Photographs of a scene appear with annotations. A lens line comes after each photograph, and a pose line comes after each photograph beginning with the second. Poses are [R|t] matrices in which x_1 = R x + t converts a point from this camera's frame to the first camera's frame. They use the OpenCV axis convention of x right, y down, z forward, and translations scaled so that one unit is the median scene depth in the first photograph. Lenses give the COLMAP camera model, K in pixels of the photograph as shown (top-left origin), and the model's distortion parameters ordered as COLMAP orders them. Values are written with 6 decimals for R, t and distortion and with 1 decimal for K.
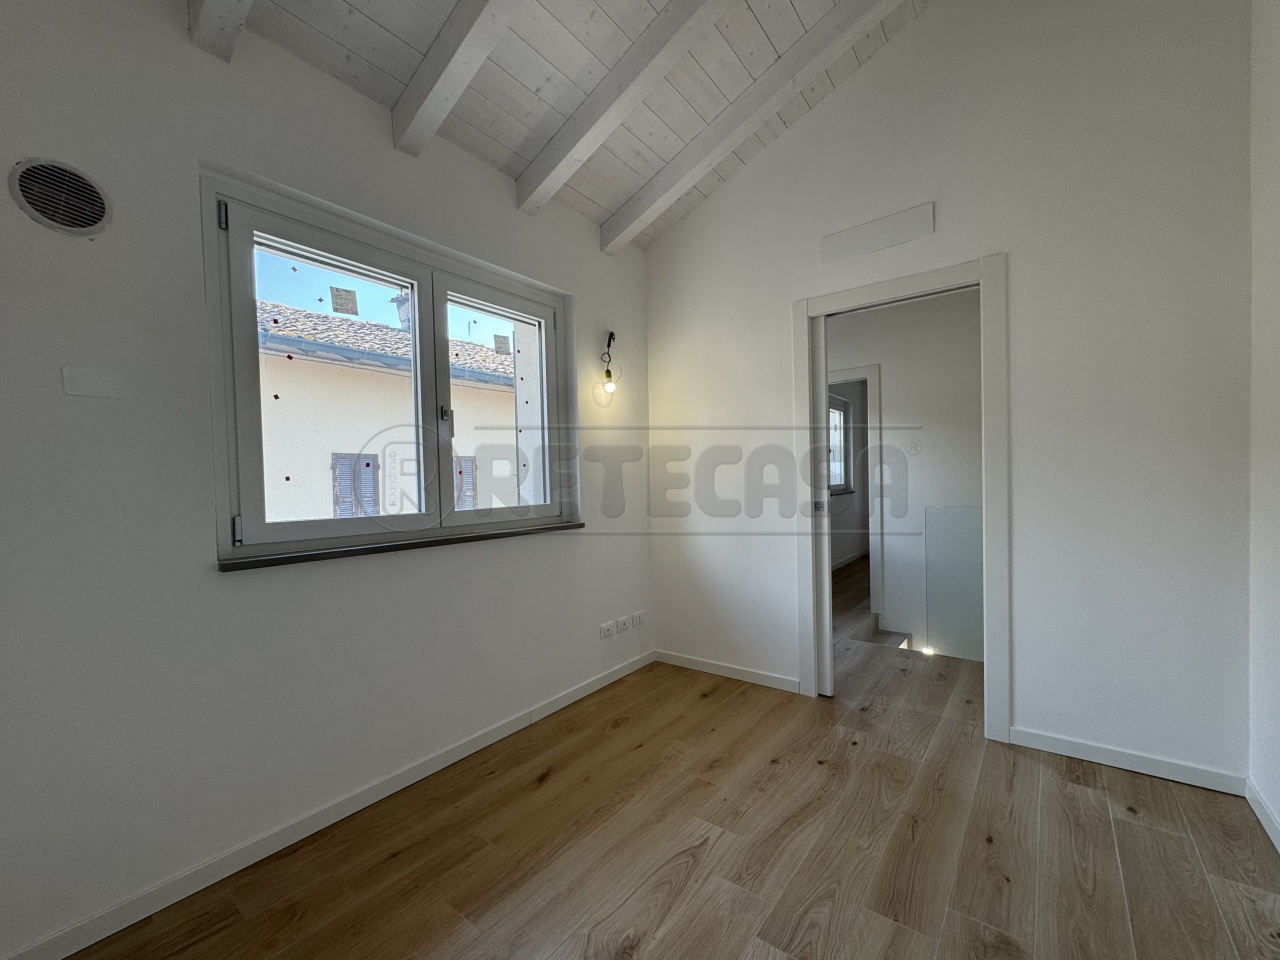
lens RADIAL K [[521.2, 0, 641.1], [0, 521.2, 491.6], [0, 0, 1]] dist [-0.001700, -0.000028]
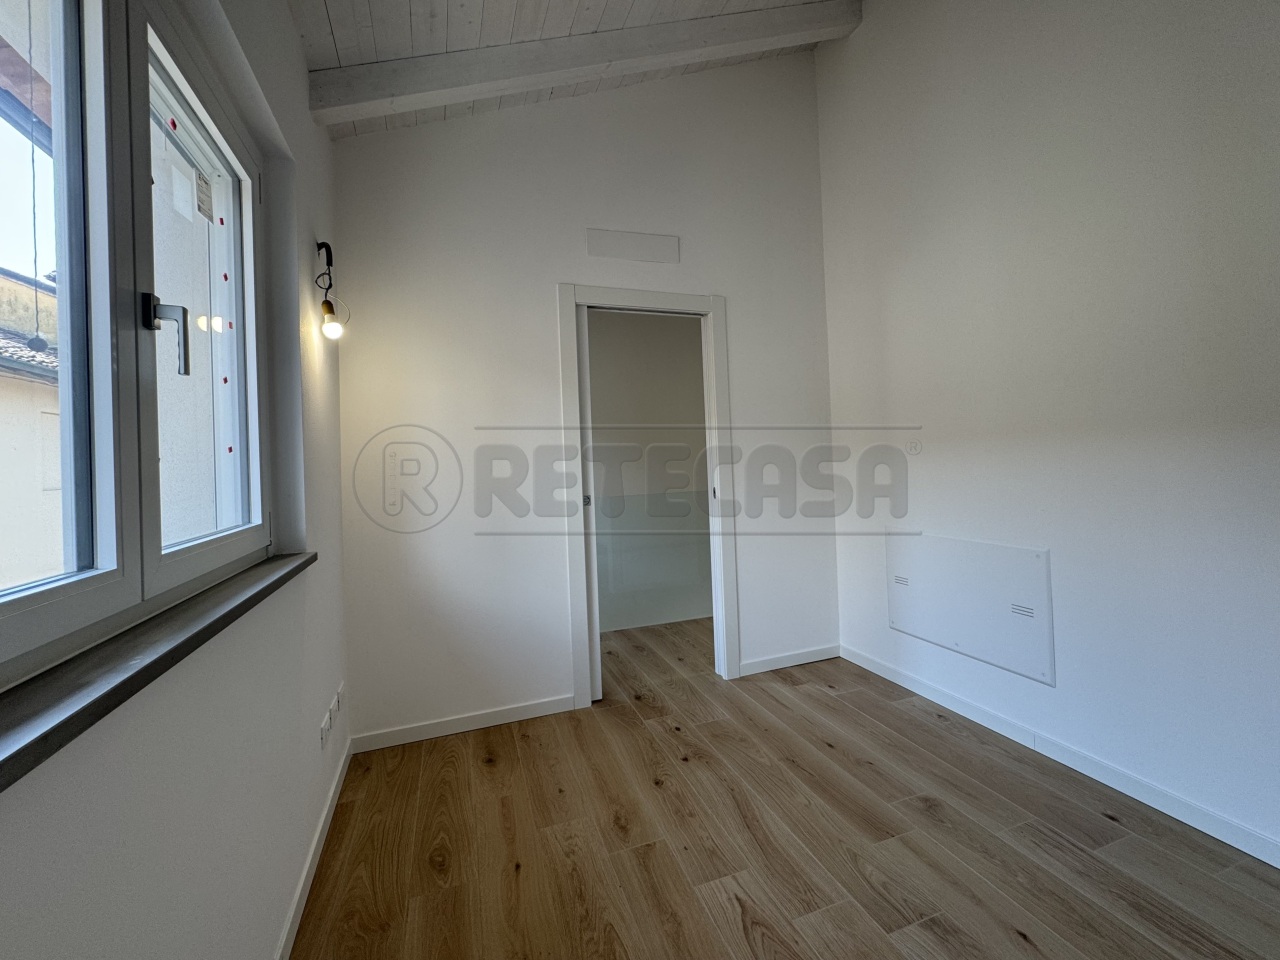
lens RADIAL K [[526.9, 0, 640.0], [0, 526.9, 458.2], [0, 0, 1]] dist [-0.002470, 0.000592]
pose [[0.540854, 0.013225, 0.841013, -0.560688], [0.043652, 0.998088, -0.043768, -0.004731], [-0.839983, 0.060384, 0.539242, 0.524140]]
